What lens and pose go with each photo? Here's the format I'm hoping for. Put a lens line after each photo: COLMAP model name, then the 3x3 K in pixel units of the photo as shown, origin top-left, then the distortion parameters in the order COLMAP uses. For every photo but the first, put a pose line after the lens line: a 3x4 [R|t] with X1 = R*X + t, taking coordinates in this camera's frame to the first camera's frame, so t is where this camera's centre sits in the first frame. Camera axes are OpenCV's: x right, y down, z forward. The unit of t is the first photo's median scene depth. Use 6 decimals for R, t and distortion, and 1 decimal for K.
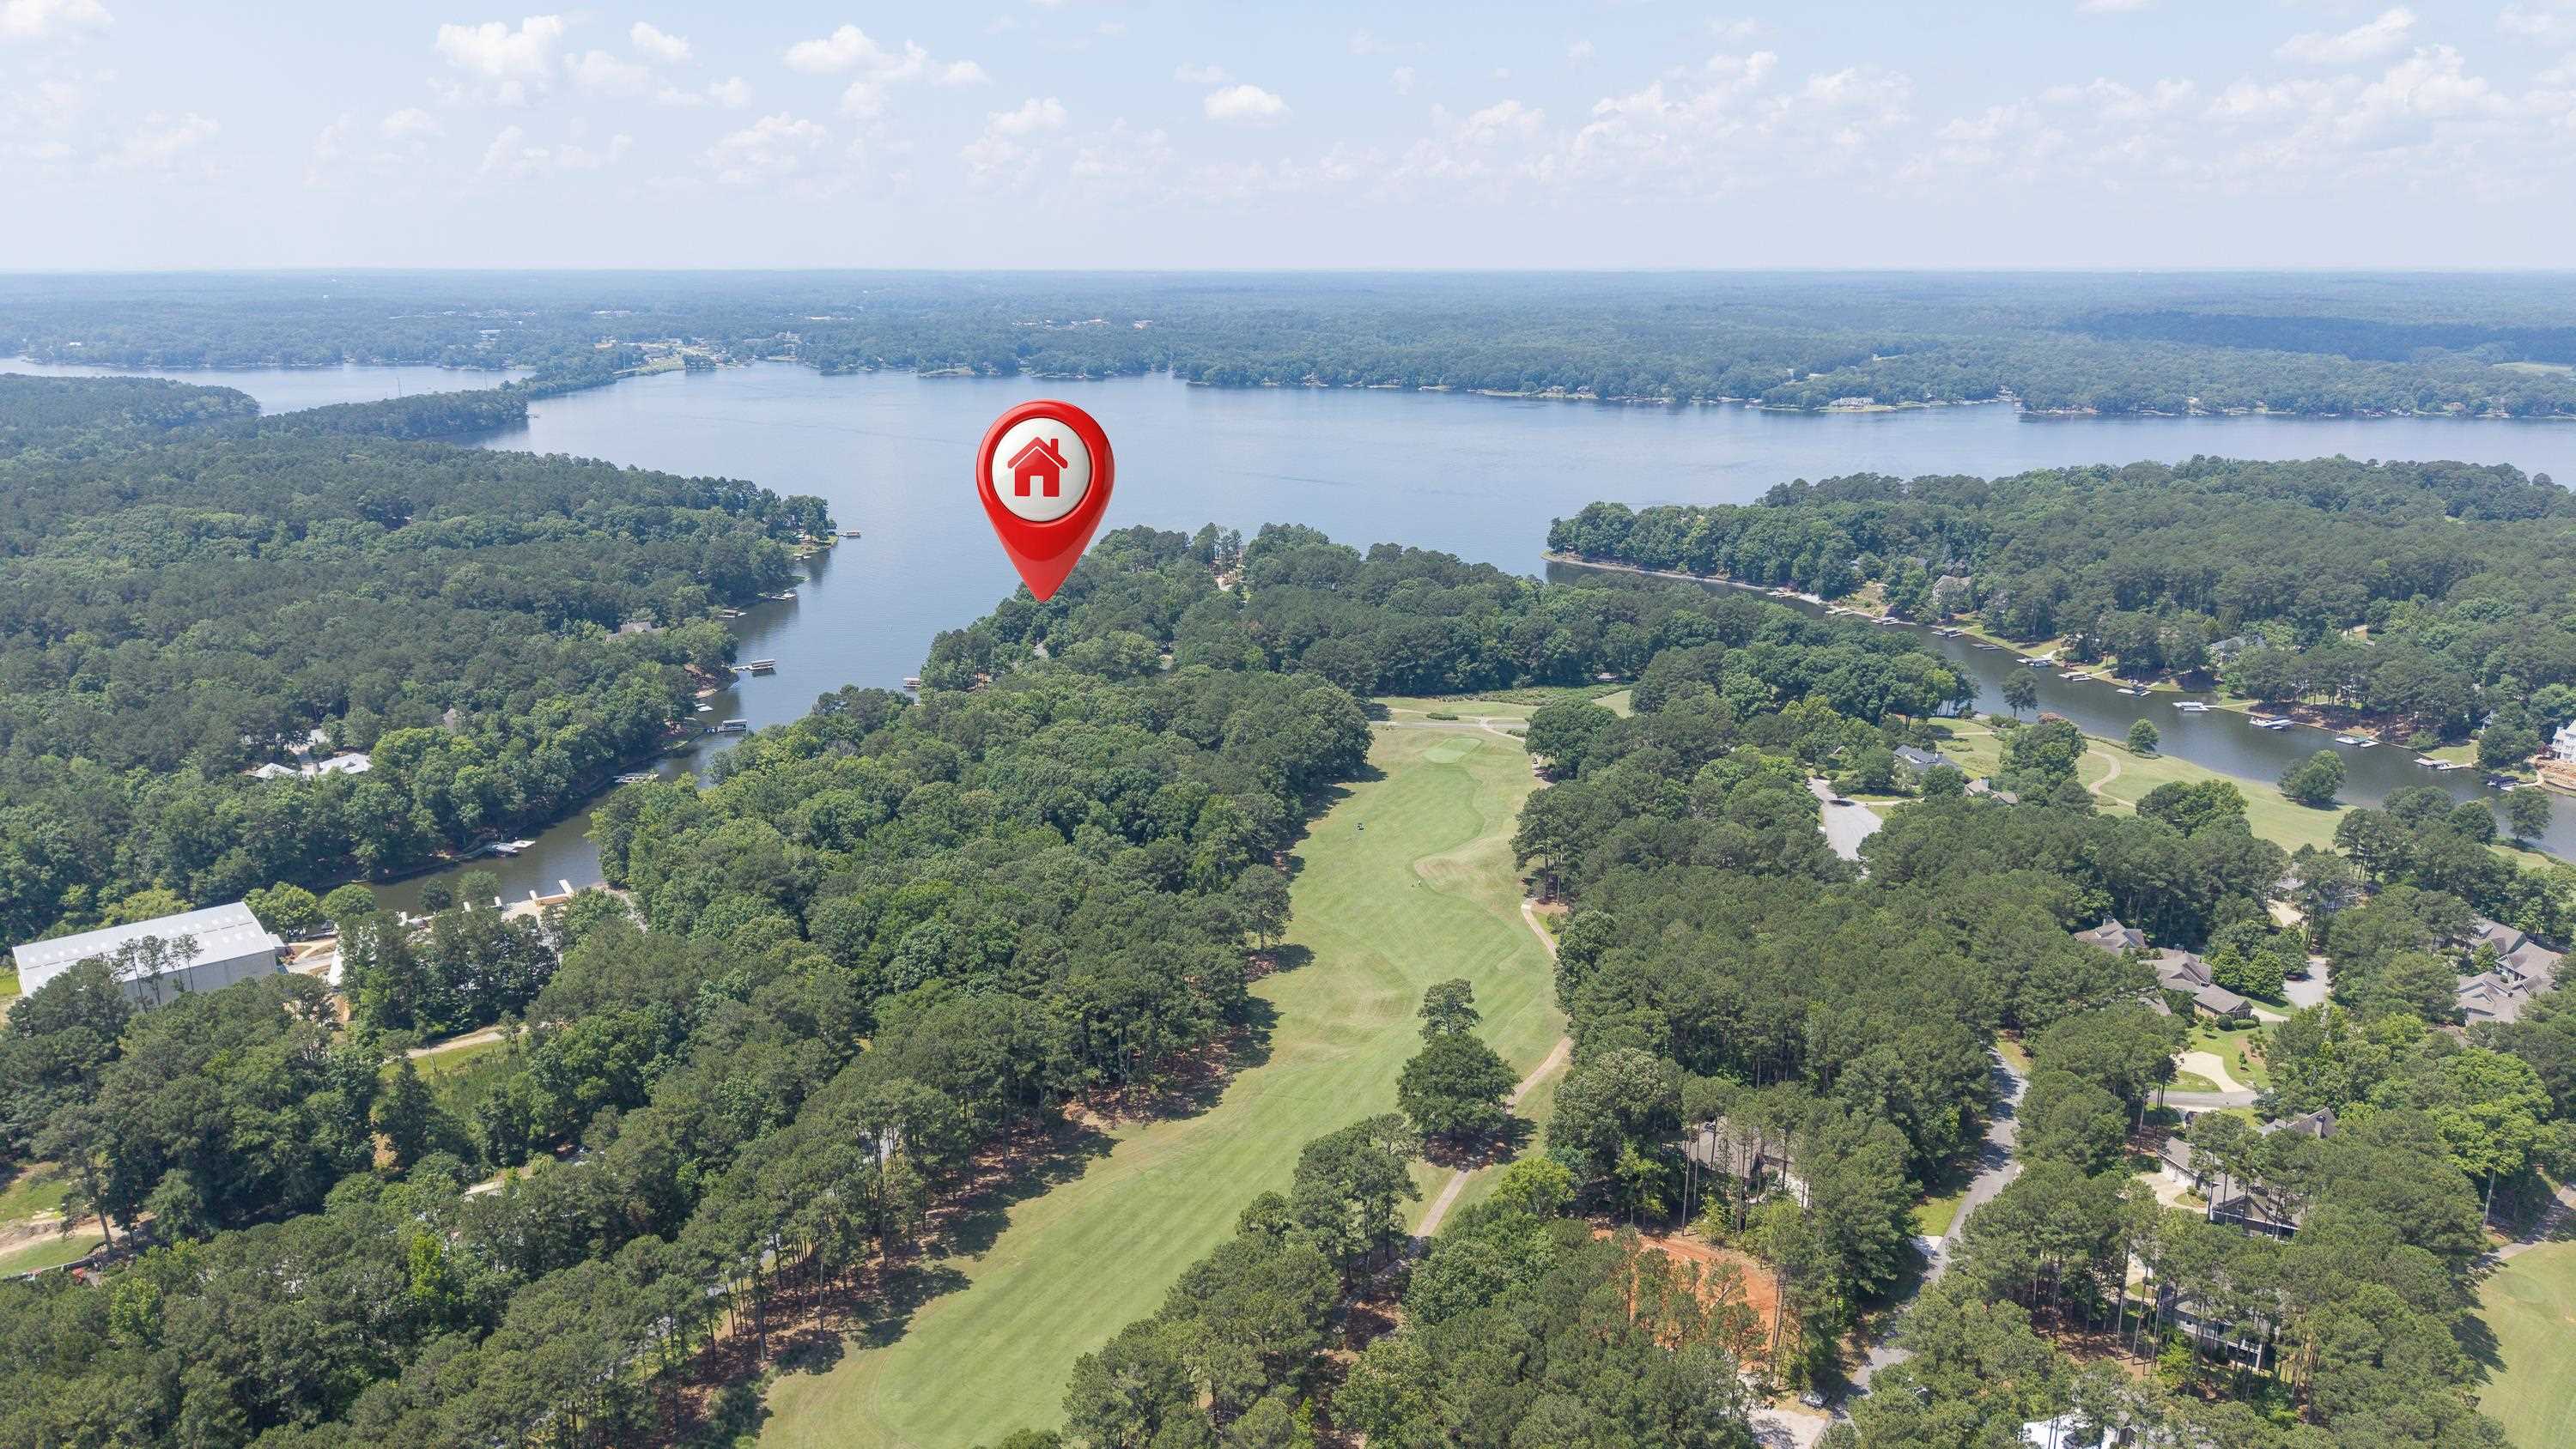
lens RADIAL K [[1859.2, 0, 1288.0], [0, 1859.2, 724.5], [0, 0, 1]] dist [0.000414, 0.000822]
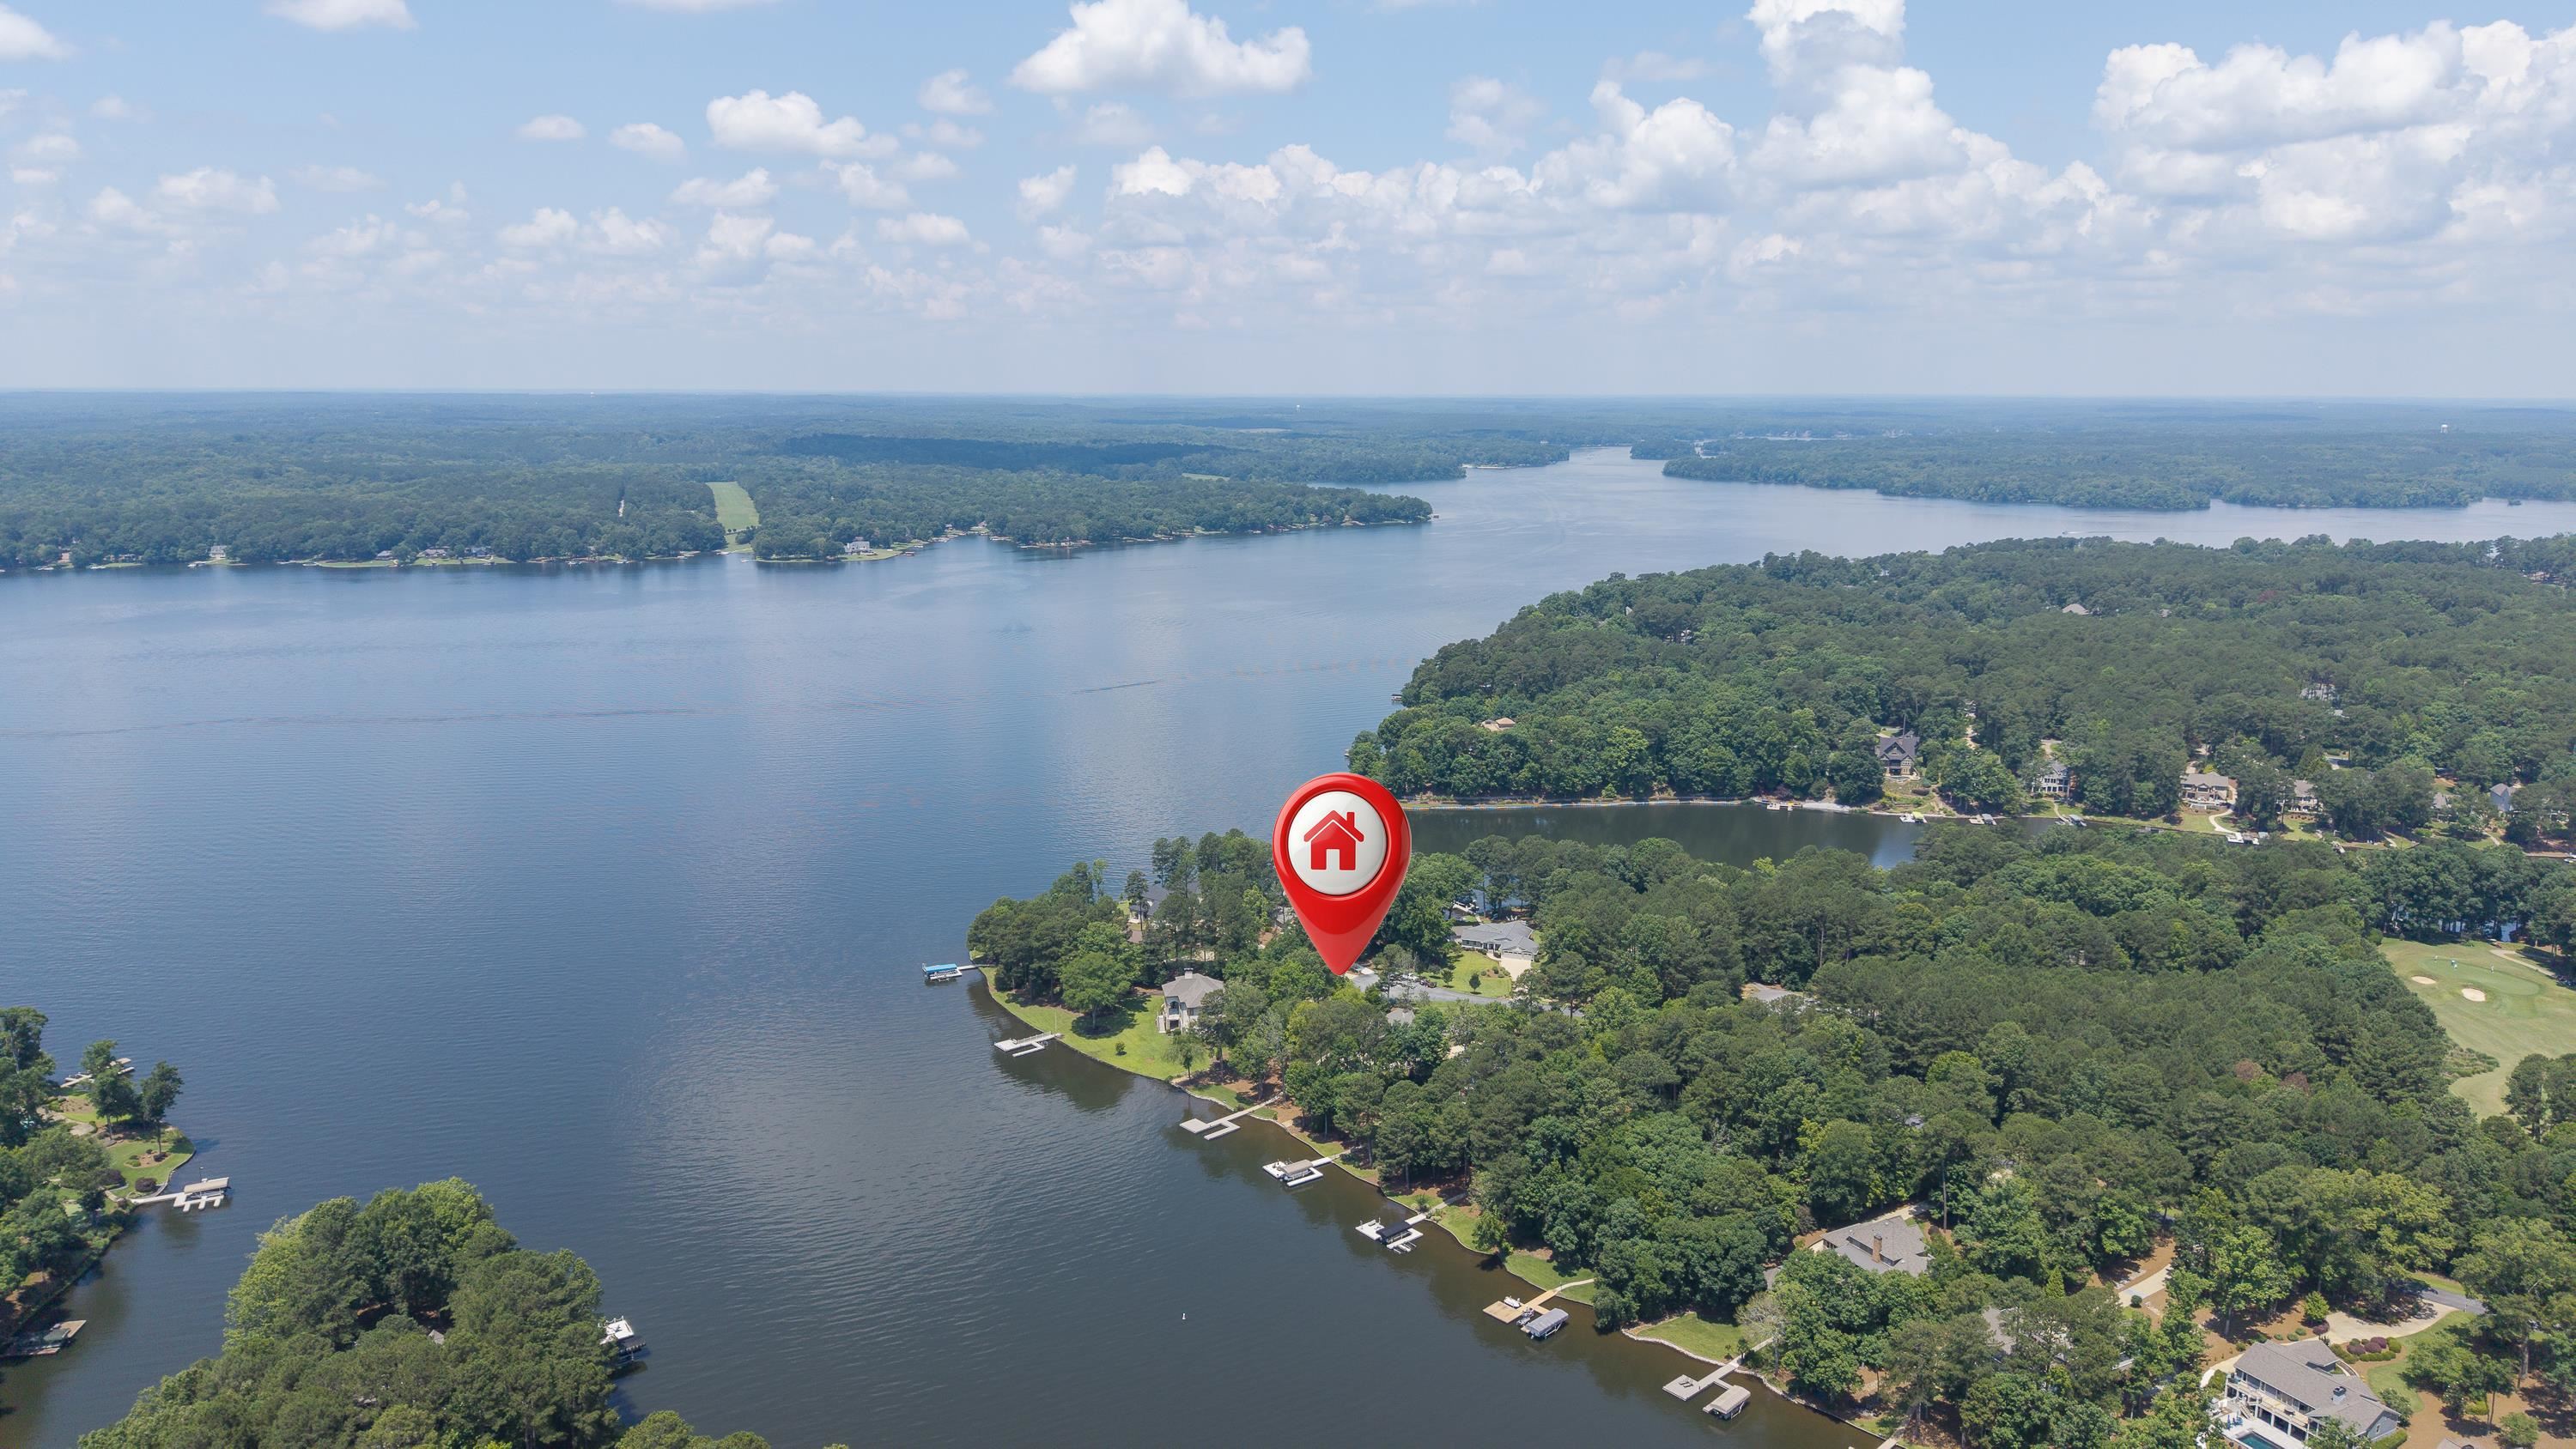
lens RADIAL K [[1859.2, 0, 1288.0], [0, 1859.2, 724.5], [0, 0, 1]] dist [0.000414, 0.000822]
pose [[0.586332, -0.129670, 0.799625, -0.204603], [0.189677, 0.981641, 0.020105, -0.079461], [-0.787551, 0.139882, 0.600163, 0.390991]]
